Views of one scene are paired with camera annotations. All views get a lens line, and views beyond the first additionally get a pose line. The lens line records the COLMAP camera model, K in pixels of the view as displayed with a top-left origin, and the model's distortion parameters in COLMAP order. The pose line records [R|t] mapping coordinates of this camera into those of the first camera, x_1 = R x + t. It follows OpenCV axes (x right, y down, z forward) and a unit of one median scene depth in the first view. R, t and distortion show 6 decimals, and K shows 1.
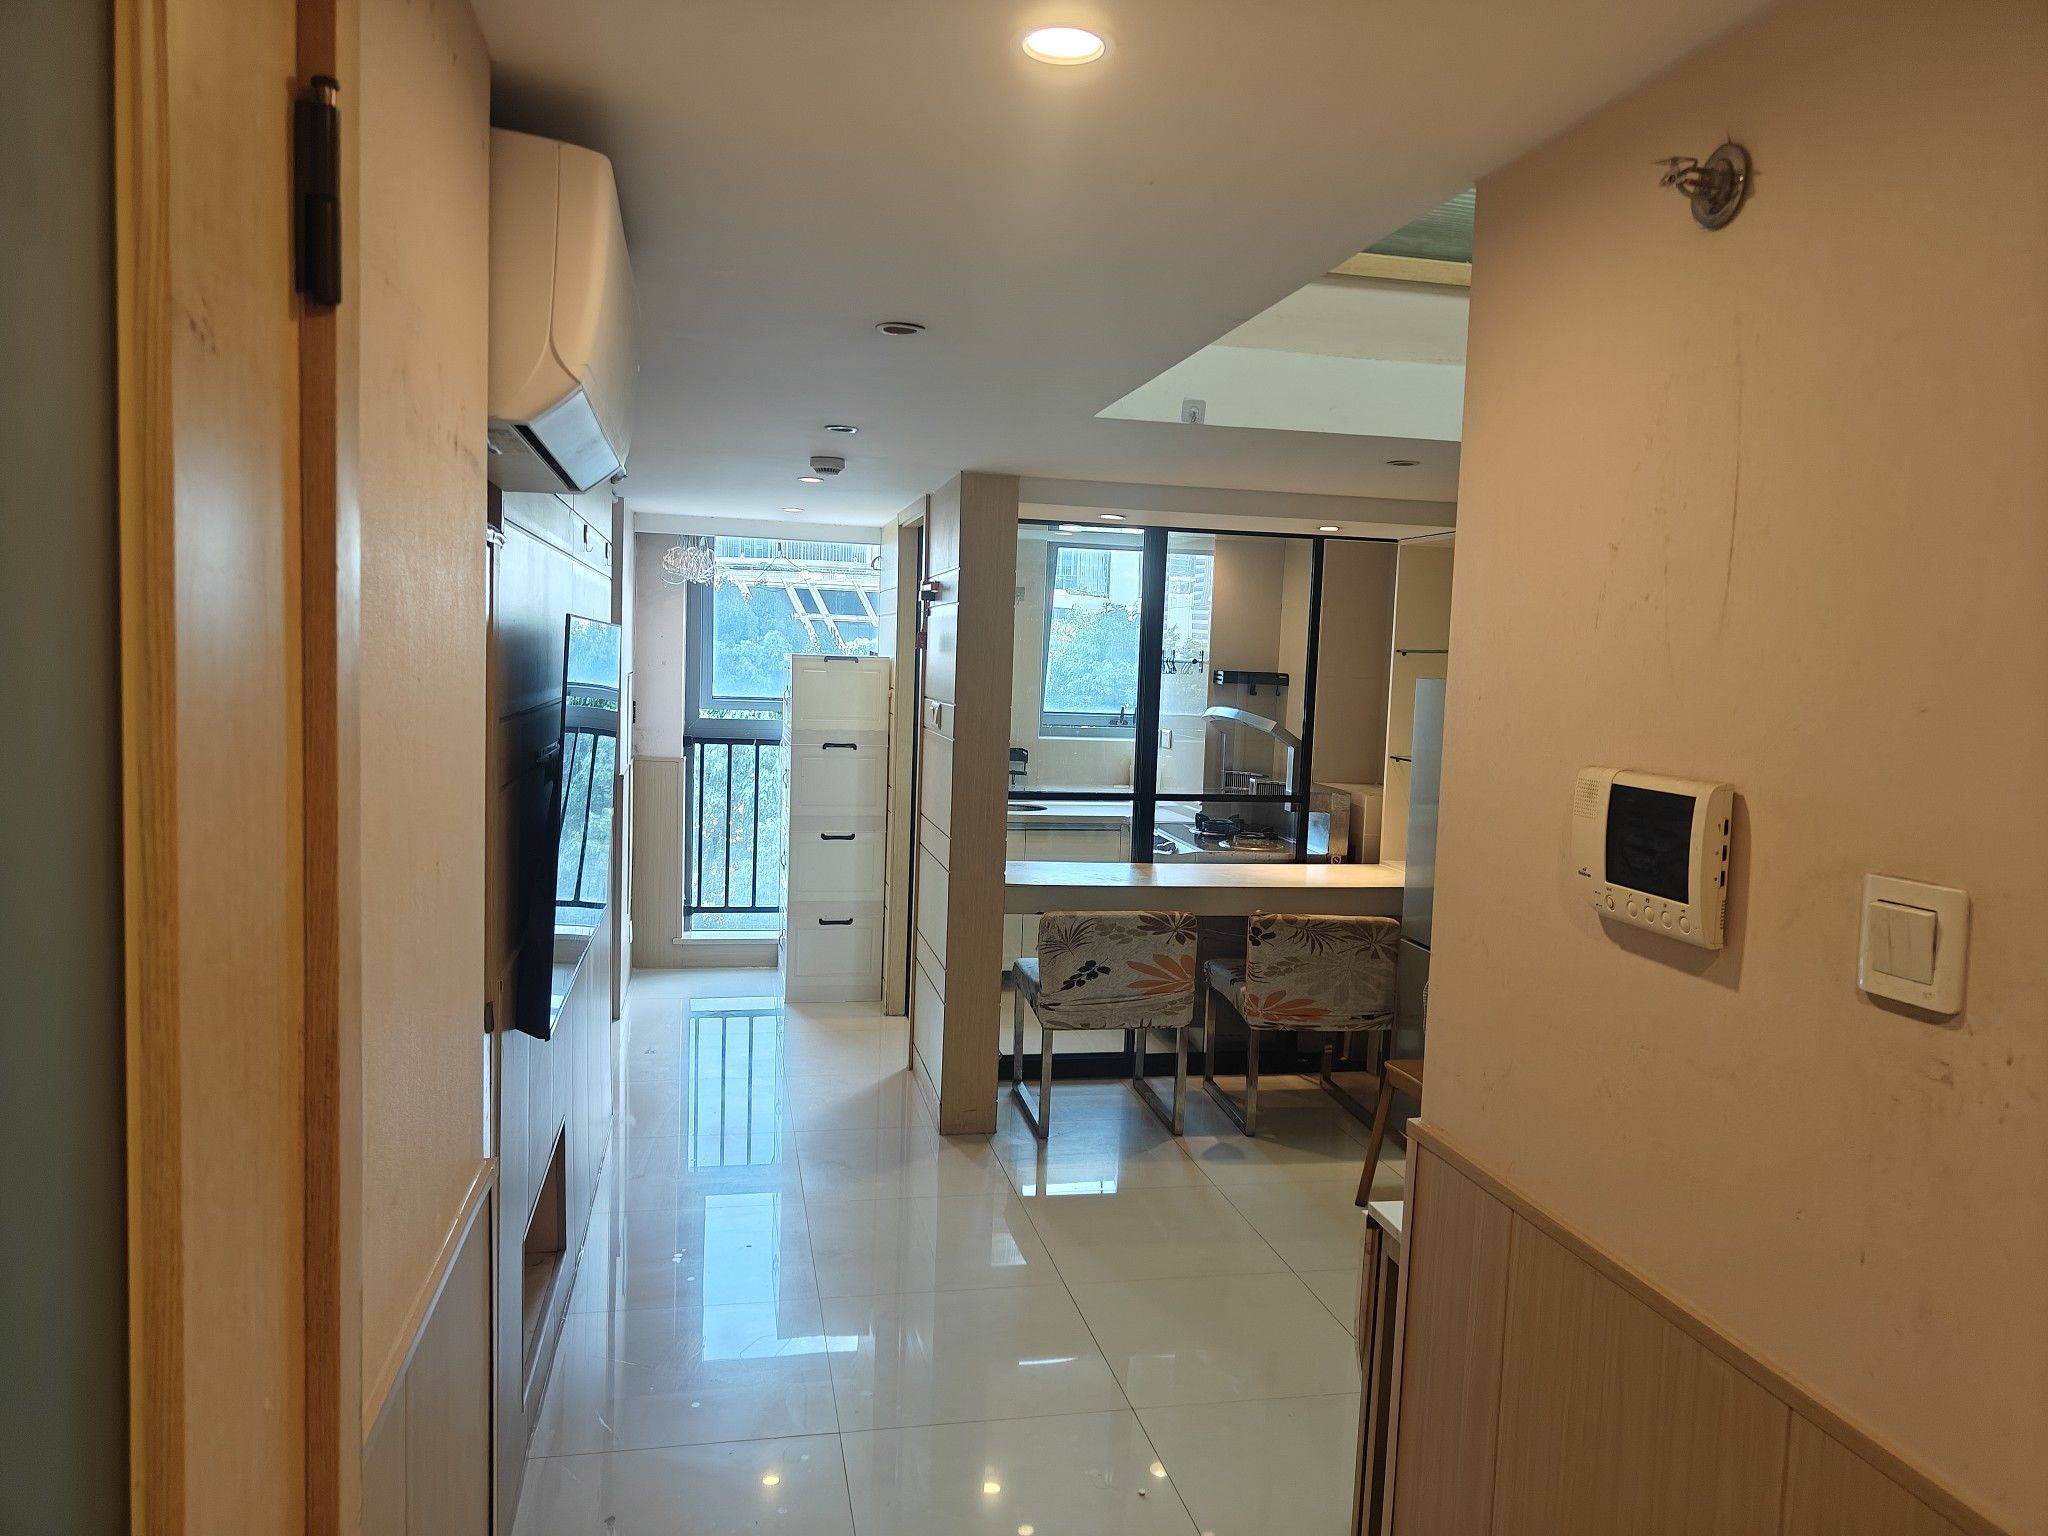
lens RADIAL K [[1429.3, 0, 1055.6], [0, 1429.3, 770.7], [0, 0, 1]] dist [0.060109, -0.184131]
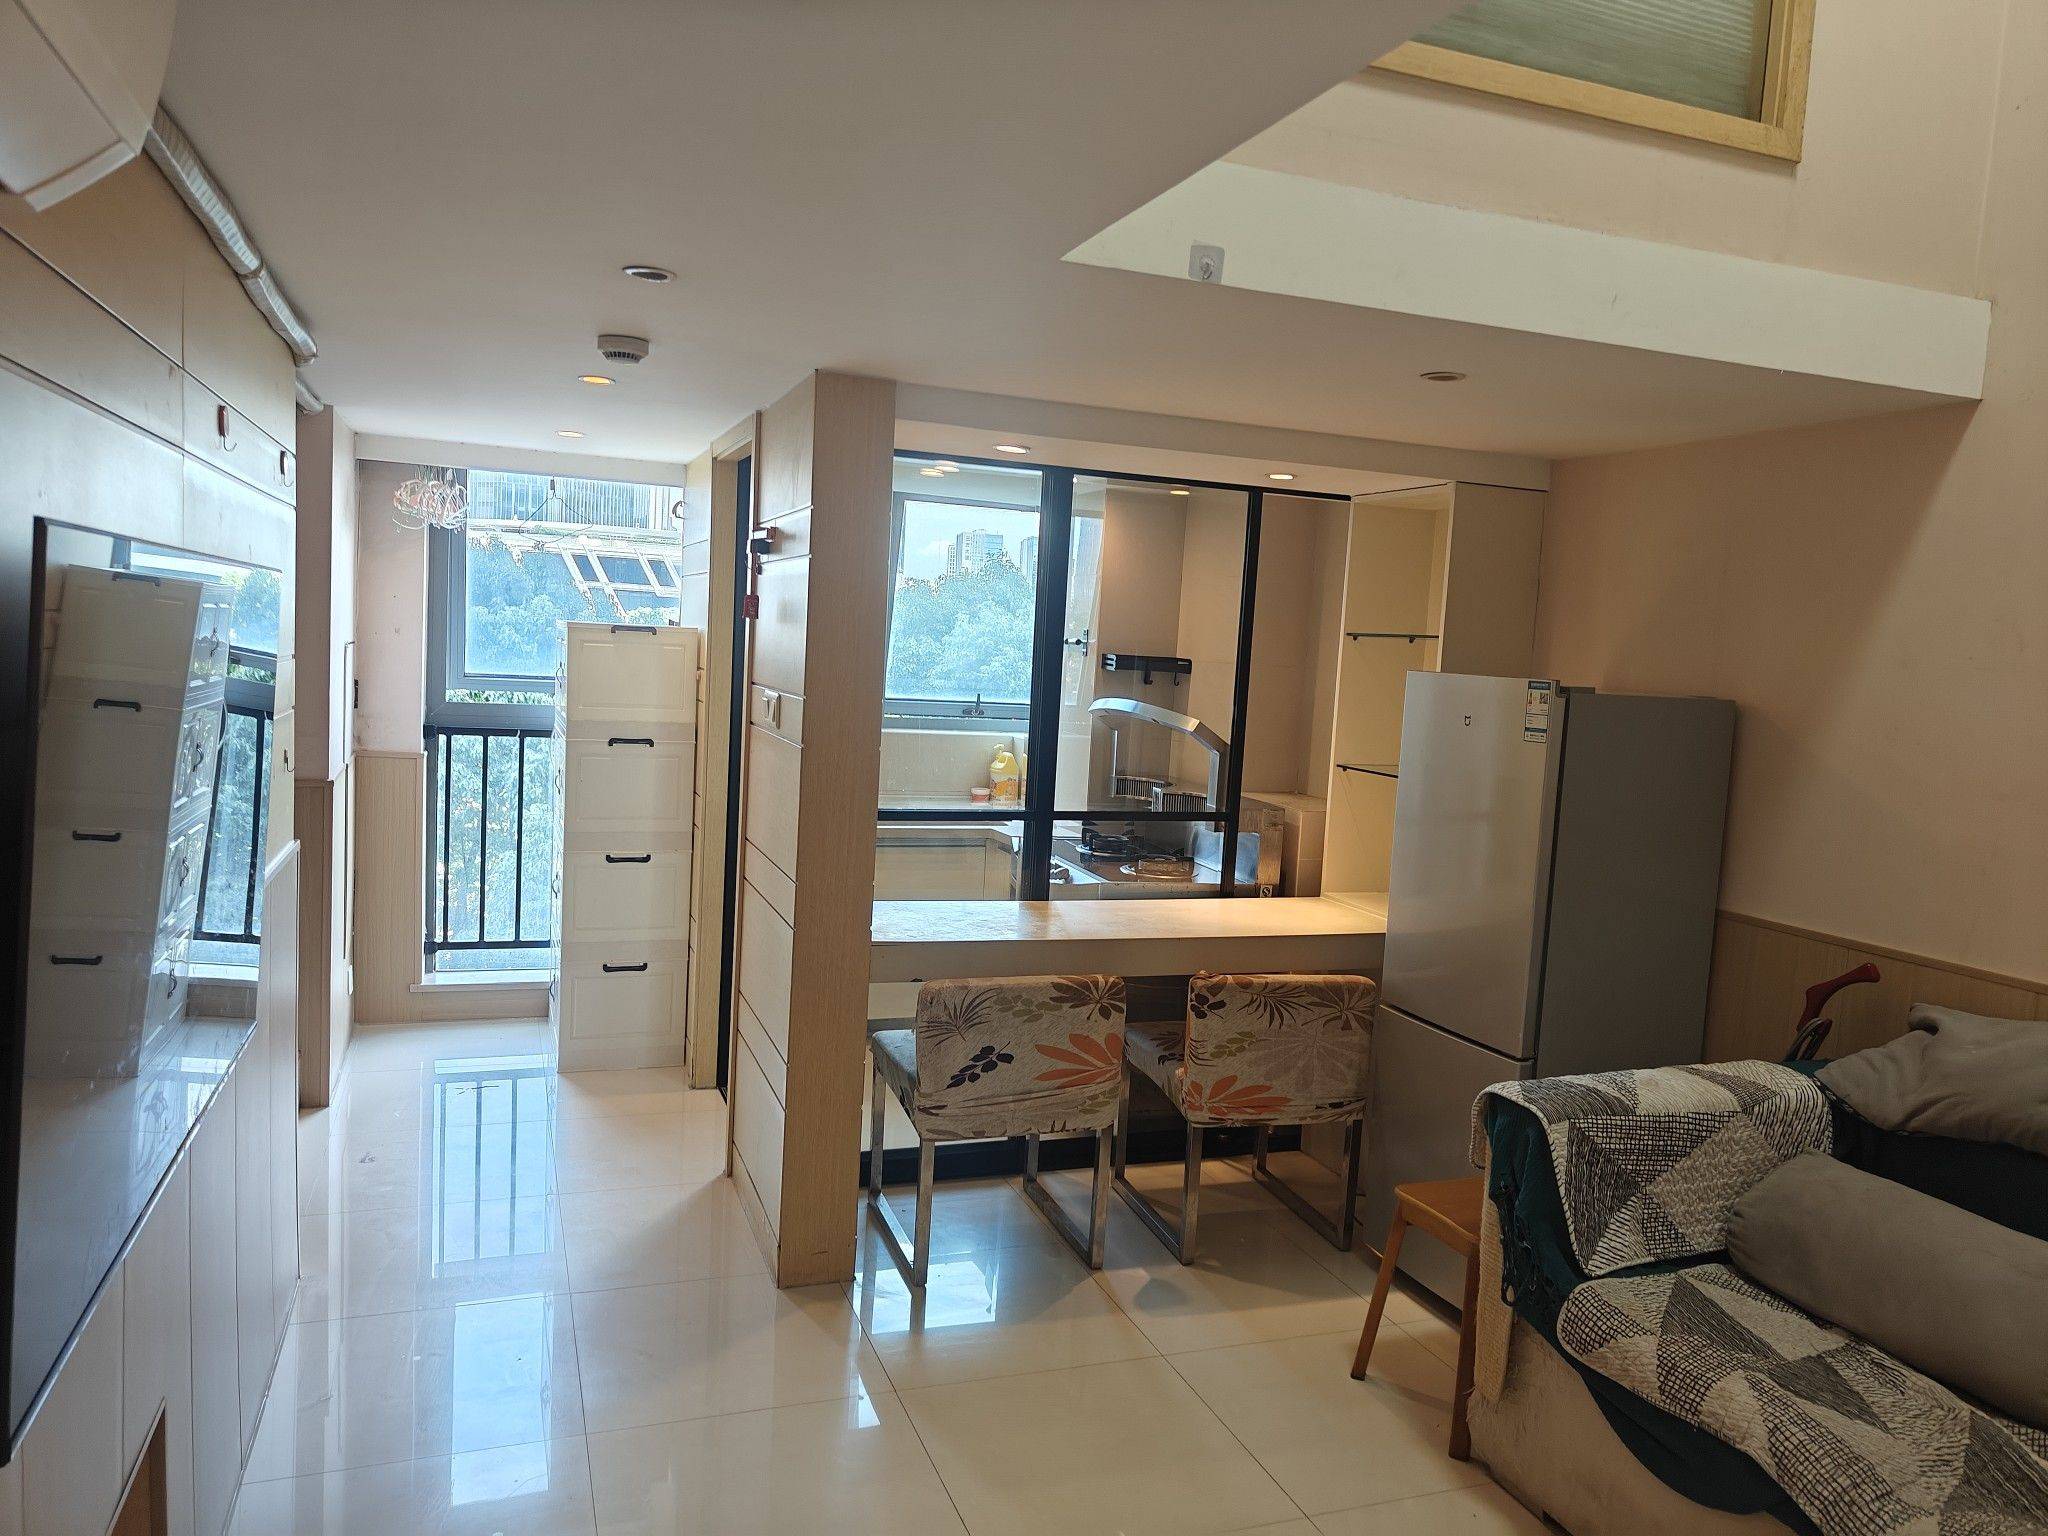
lens RADIAL K [[1429.3, 0, 1055.6], [0, 1429.3, 770.7], [0, 0, 1]] dist [0.060109, -0.184131]
pose [[0.989471, 0.005905, 0.144608, -0.041581], [-0.008220, 0.999847, 0.015414, -0.018099], [-0.144495, -0.016441, 0.989369, 0.227770]]
